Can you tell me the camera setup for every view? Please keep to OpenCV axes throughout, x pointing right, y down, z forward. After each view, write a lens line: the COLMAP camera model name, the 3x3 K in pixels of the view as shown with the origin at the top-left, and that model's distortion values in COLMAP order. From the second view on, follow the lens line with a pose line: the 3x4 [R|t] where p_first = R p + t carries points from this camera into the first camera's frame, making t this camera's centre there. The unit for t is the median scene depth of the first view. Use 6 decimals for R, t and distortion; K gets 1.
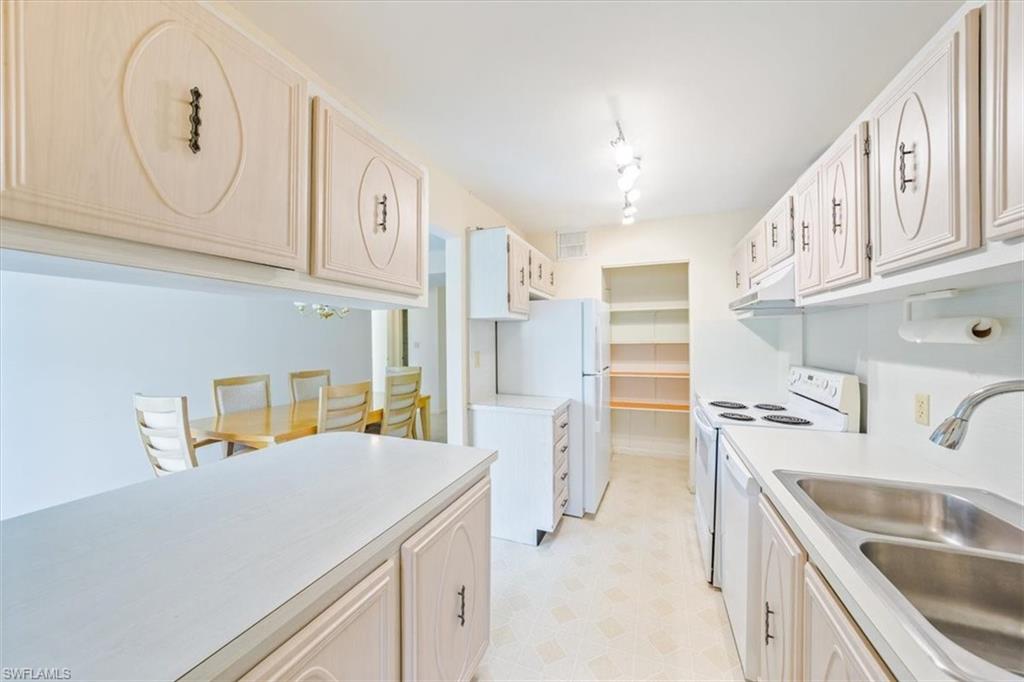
lens RADIAL K [[361.0, 0, 518.1], [0, 361.0, 340.8], [0, 0, 1]] dist [-0.020521, 0.005688]
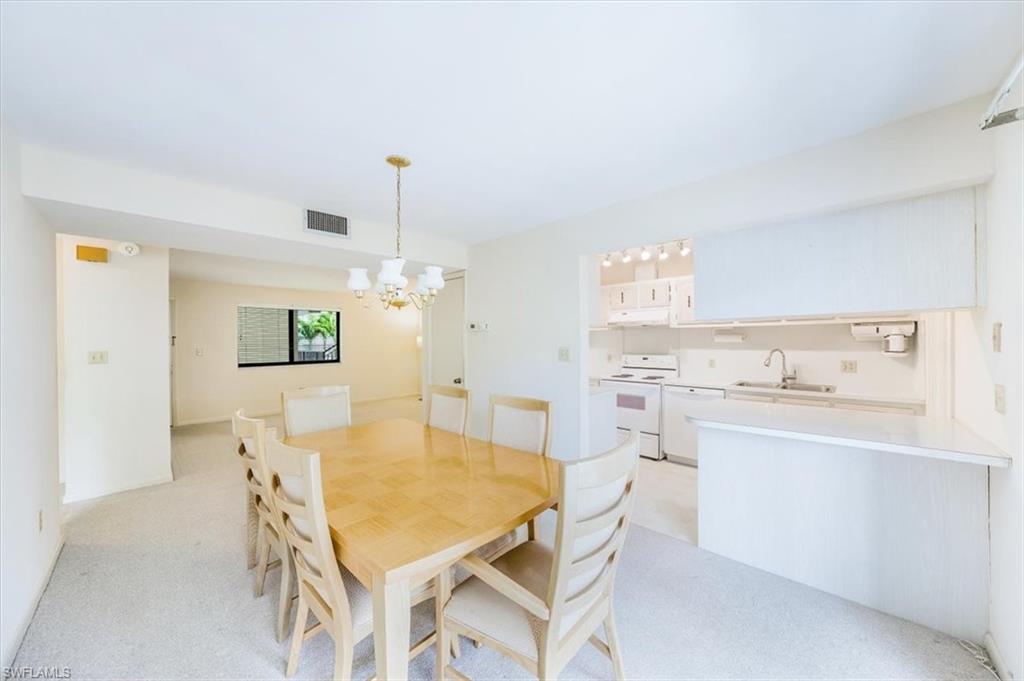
lens RADIAL K [[361.0, 0, 518.1], [0, 361.0, 340.3], [0, 0, 1]] dist [-0.020521, 0.005688]
pose [[0.359184, 0.002615, 0.933263, -1.412387], [0.013175, 0.999882, -0.007873, -0.004735], [-0.933174, 0.015124, 0.359107, 0.826634]]
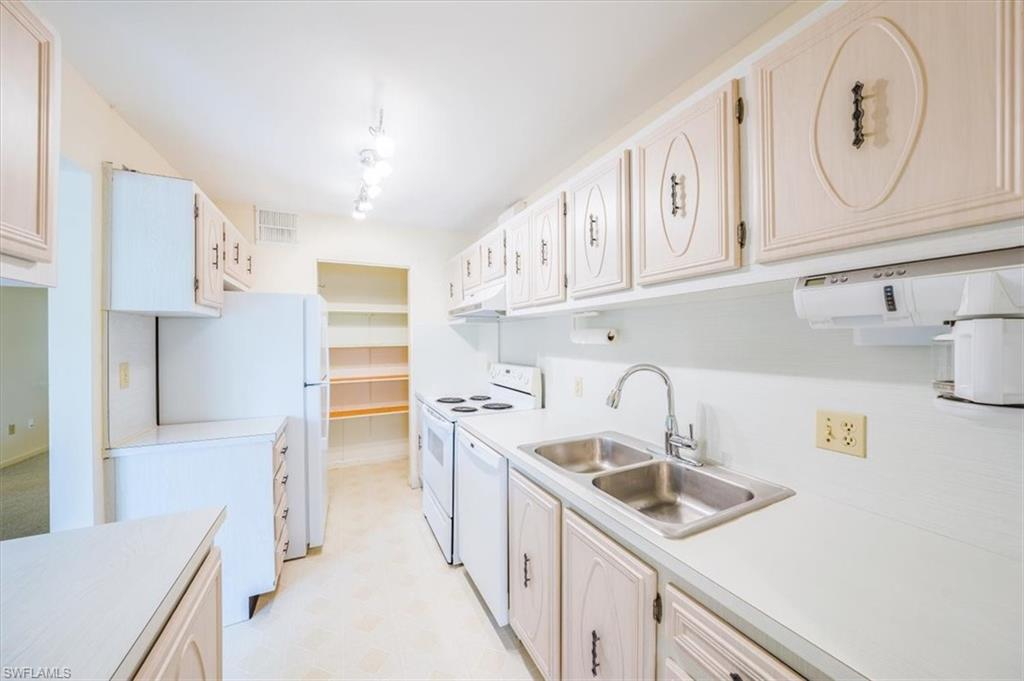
lens RADIAL K [[361.0, 0, 518.1], [0, 361.0, 340.3], [0, 0, 1]] dist [-0.020521, 0.005688]
pose [[0.673292, -0.000405, 0.739377, -0.113677], [0.007448, 0.999953, -0.006234, -0.001551], [-0.739339, 0.009704, 0.673263, 0.076972]]
